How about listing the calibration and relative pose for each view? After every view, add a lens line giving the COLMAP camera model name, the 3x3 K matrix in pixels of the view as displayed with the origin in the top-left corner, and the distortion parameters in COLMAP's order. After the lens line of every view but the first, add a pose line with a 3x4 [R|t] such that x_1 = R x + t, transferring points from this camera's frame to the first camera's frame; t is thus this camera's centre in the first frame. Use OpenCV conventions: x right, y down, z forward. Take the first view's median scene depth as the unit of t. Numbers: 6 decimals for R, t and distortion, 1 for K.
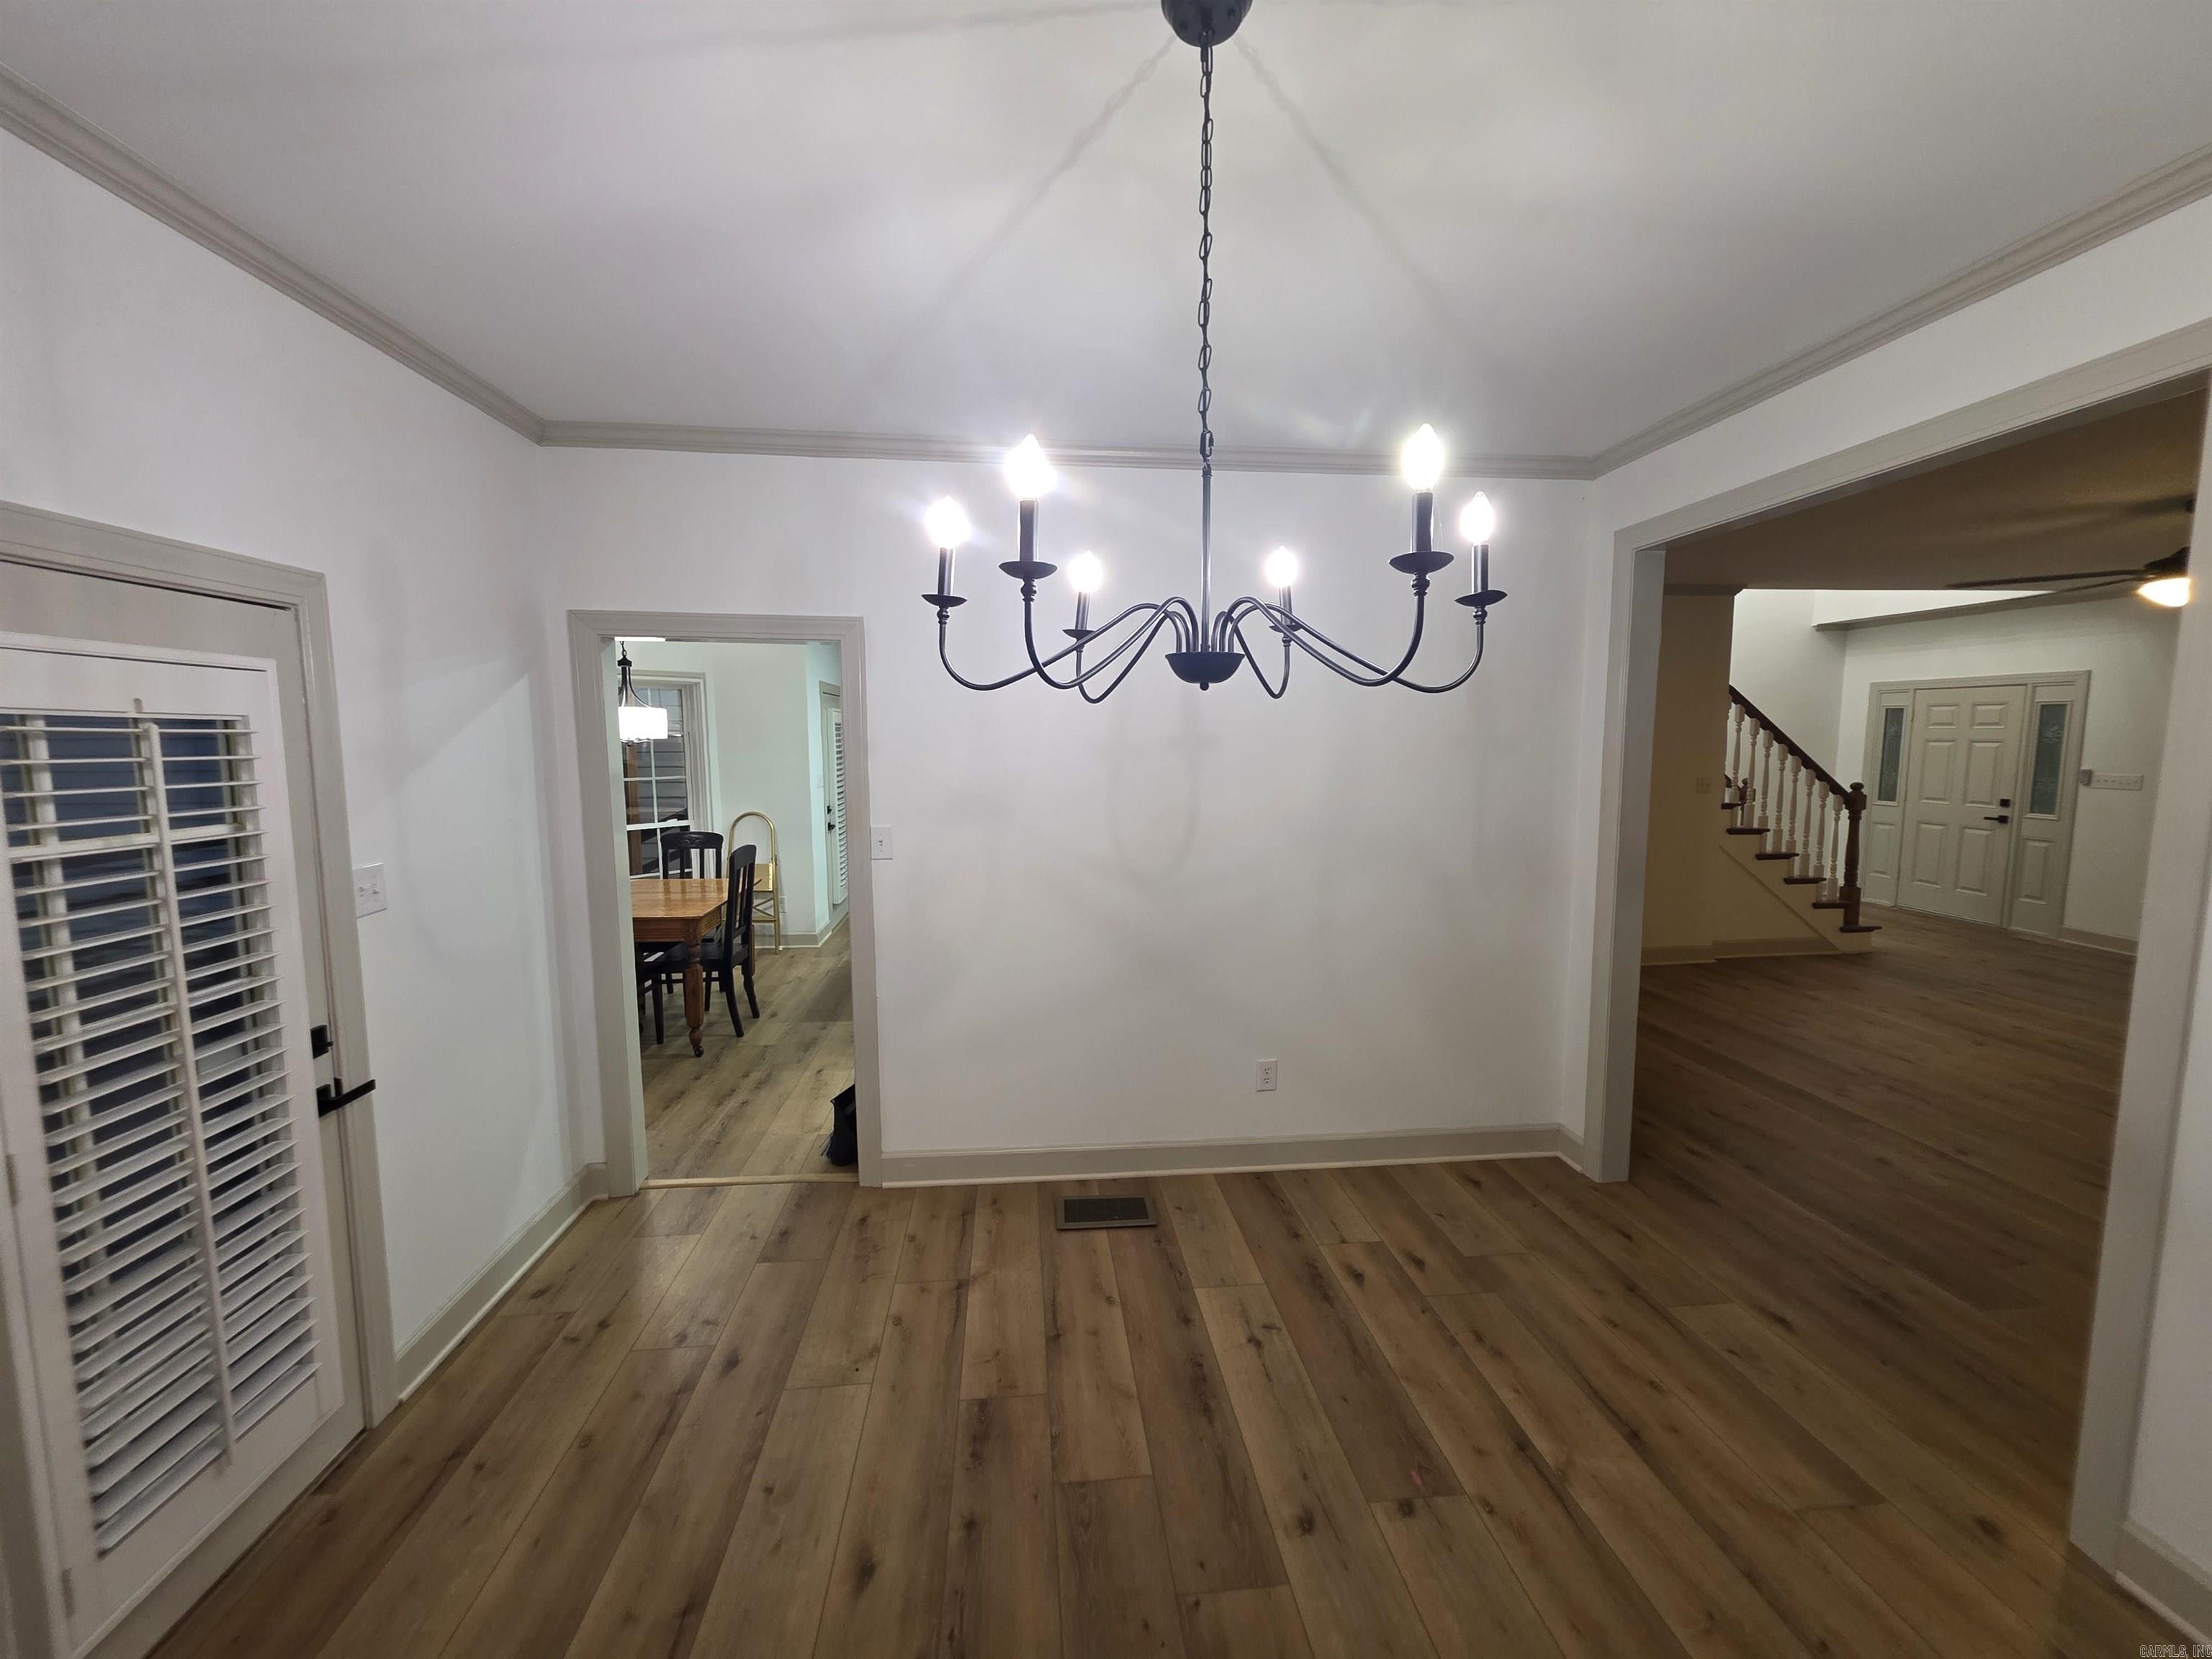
lens RADIAL K [[879.6, 0, 1102.9], [0, 879.6, 827.1], [0, 0, 1]] dist [0.001837, -0.000186]
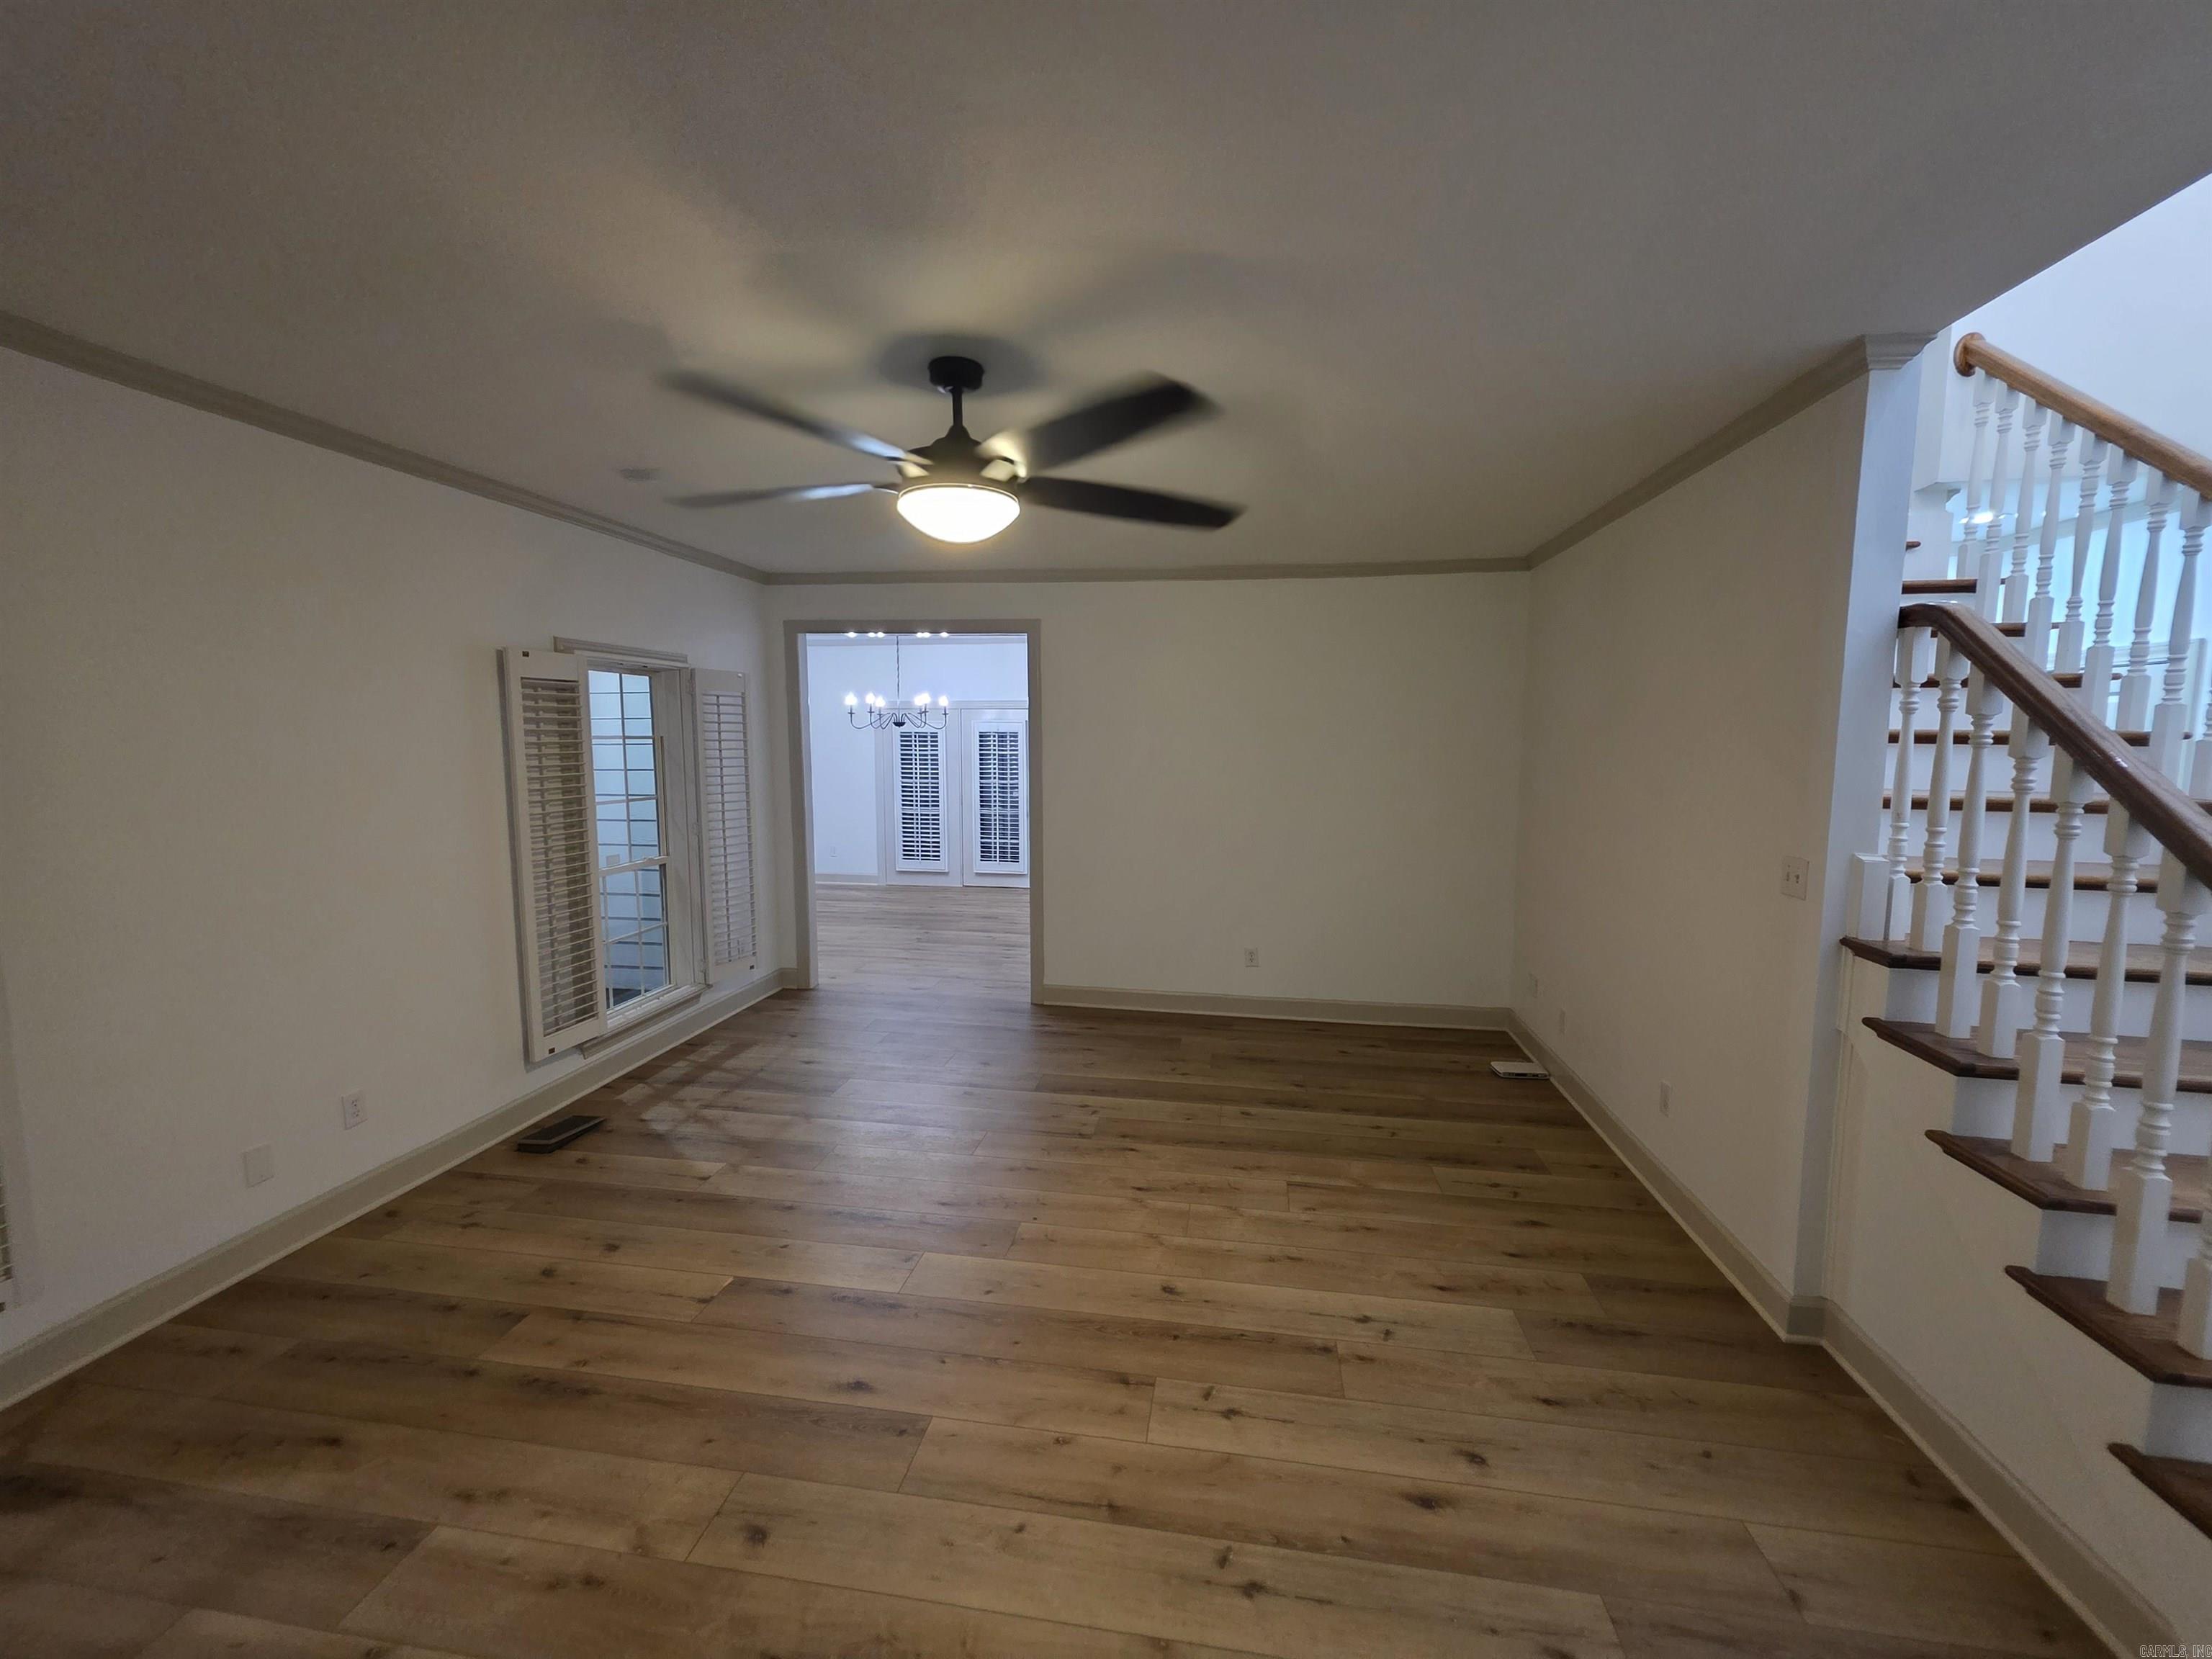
lens RADIAL K [[881.8, 0, 1106.5], [0, 881.8, 825.5], [0, 0, 1]] dist [0.001886, -0.000260]
pose [[-0.248184, 0.104284, -0.963083, 1.116321], [-0.101690, 0.985891, 0.132959, -0.090076], [0.963361, 0.130934, -0.234078, 0.773766]]
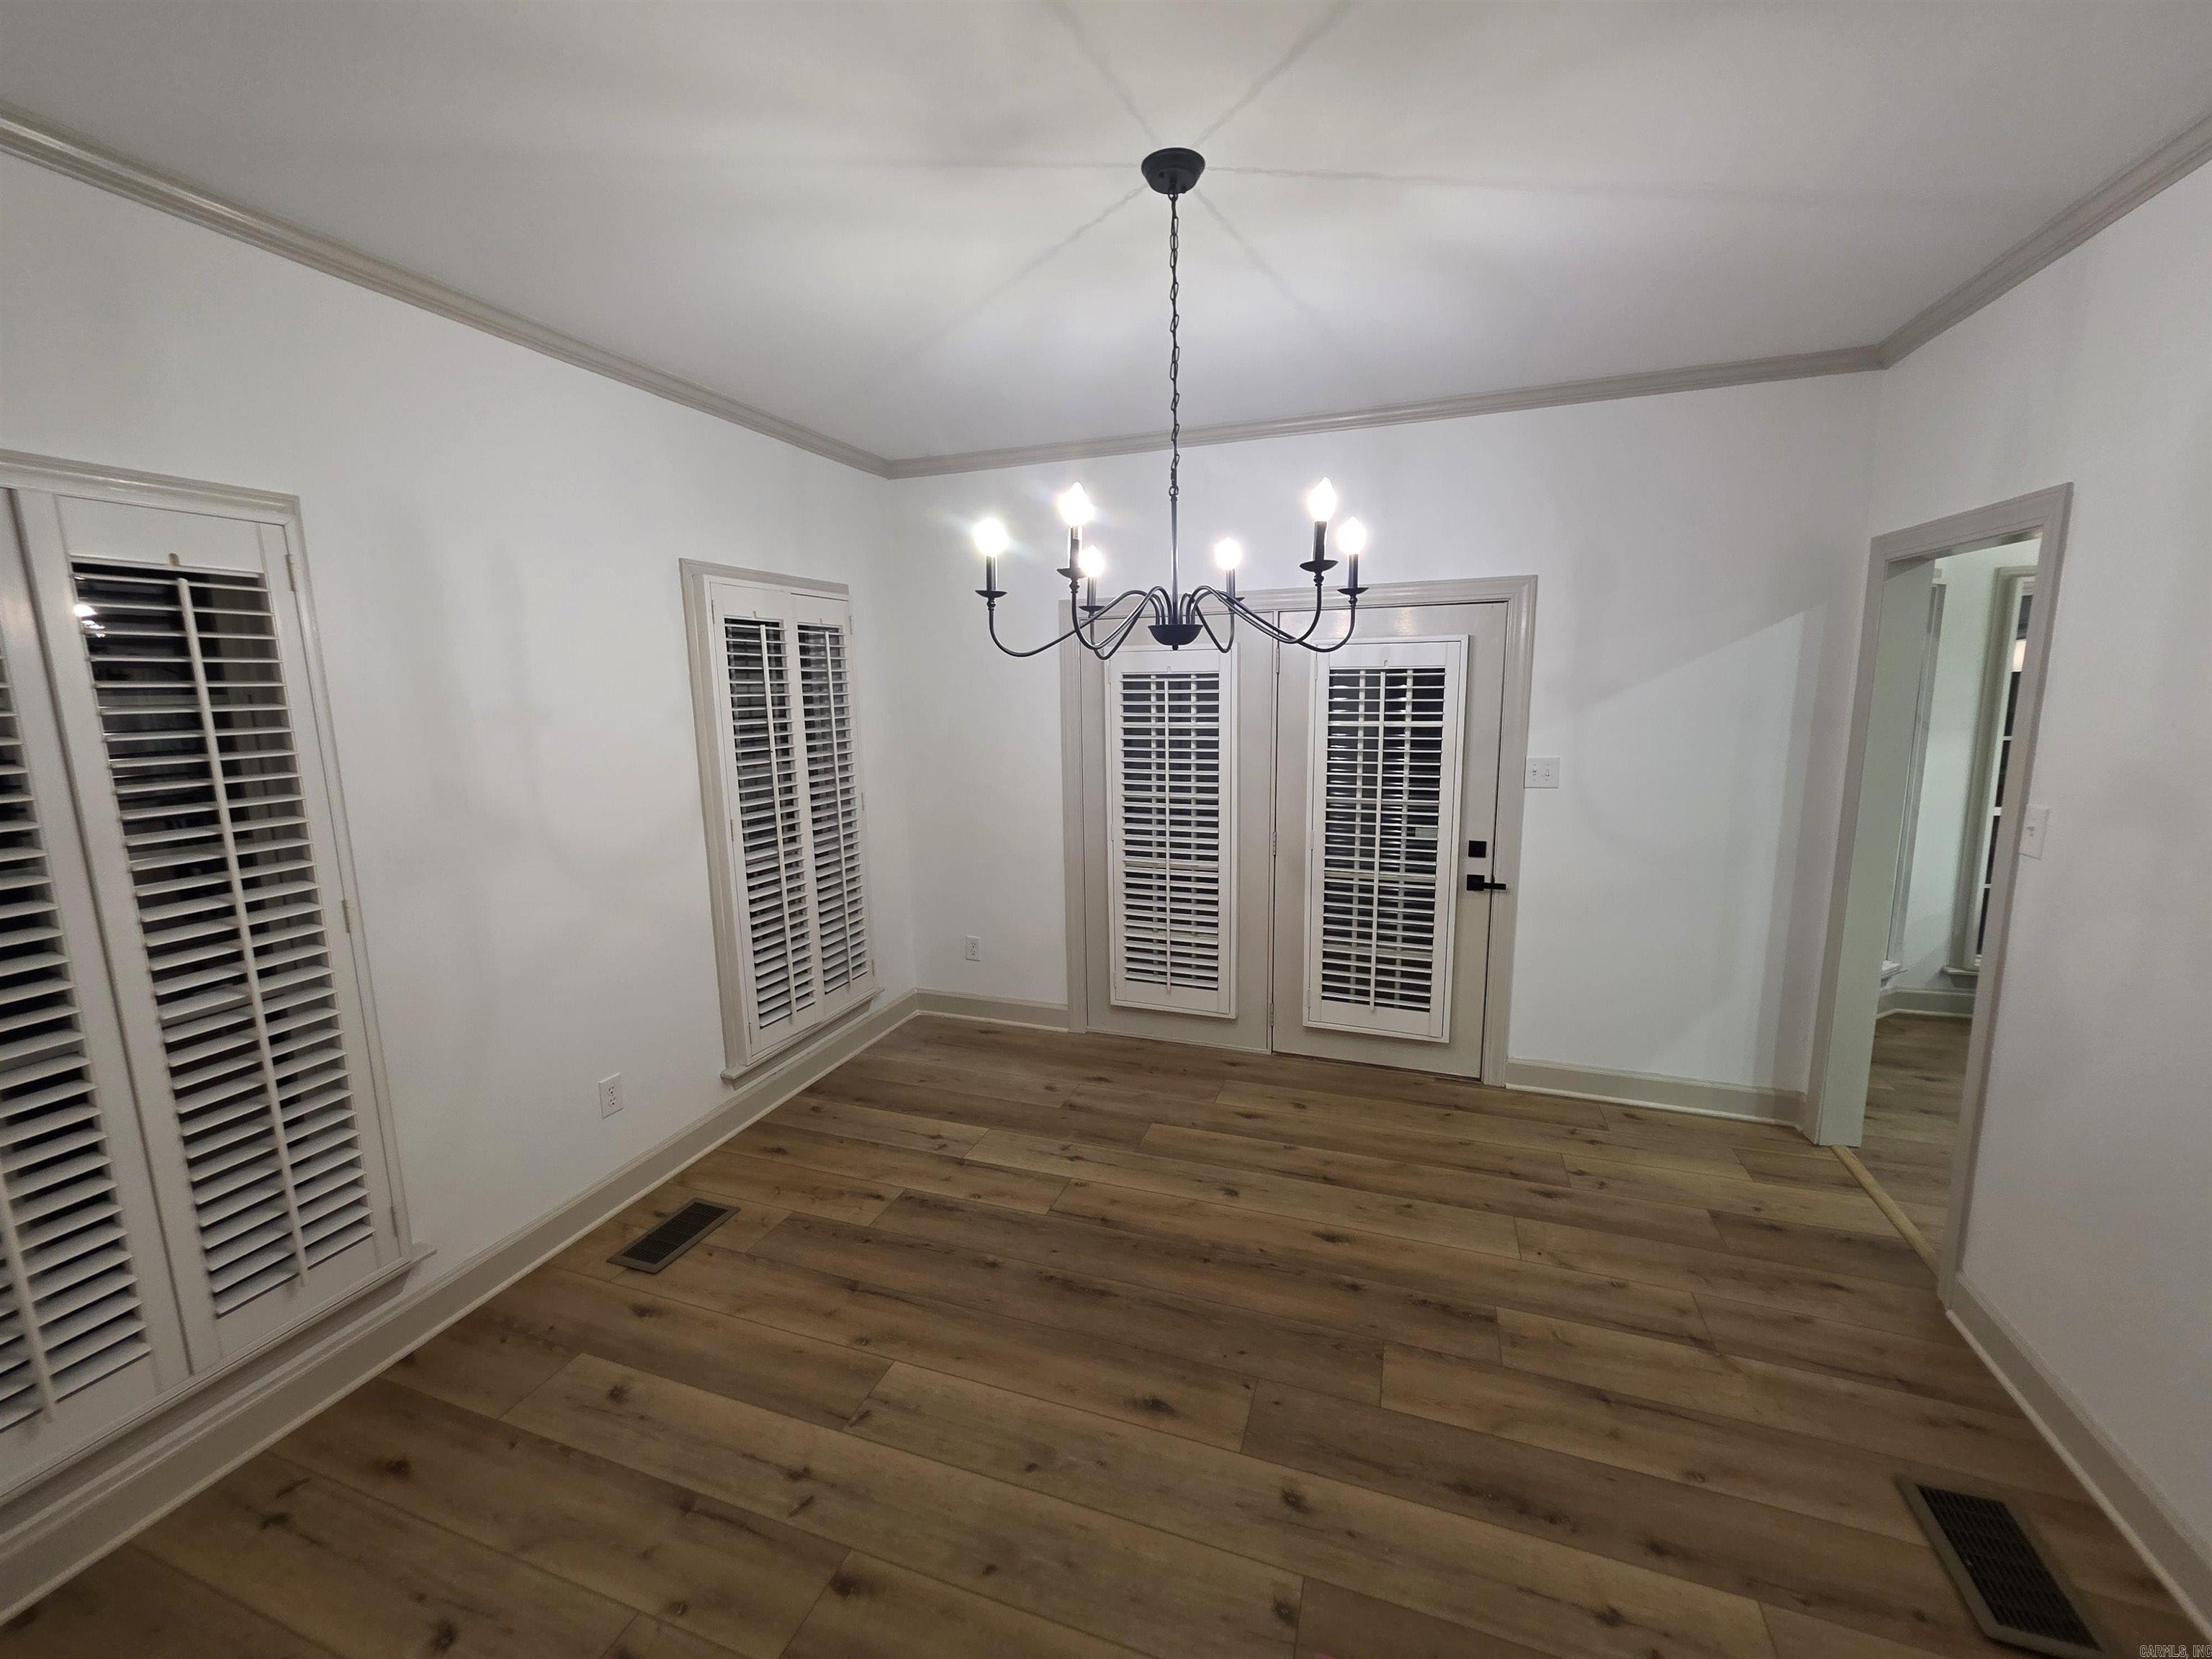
lens RADIAL K [[881.8, 0, 1106.5], [0, 881.8, 825.5], [0, 0, 1]] dist [0.001886, -0.000260]
pose [[-0.420637, 0.156160, -0.893688, 0.310758], [-0.073965, 0.975892, 0.205338, -0.035009], [0.904209, 0.152474, -0.398946, 0.315331]]
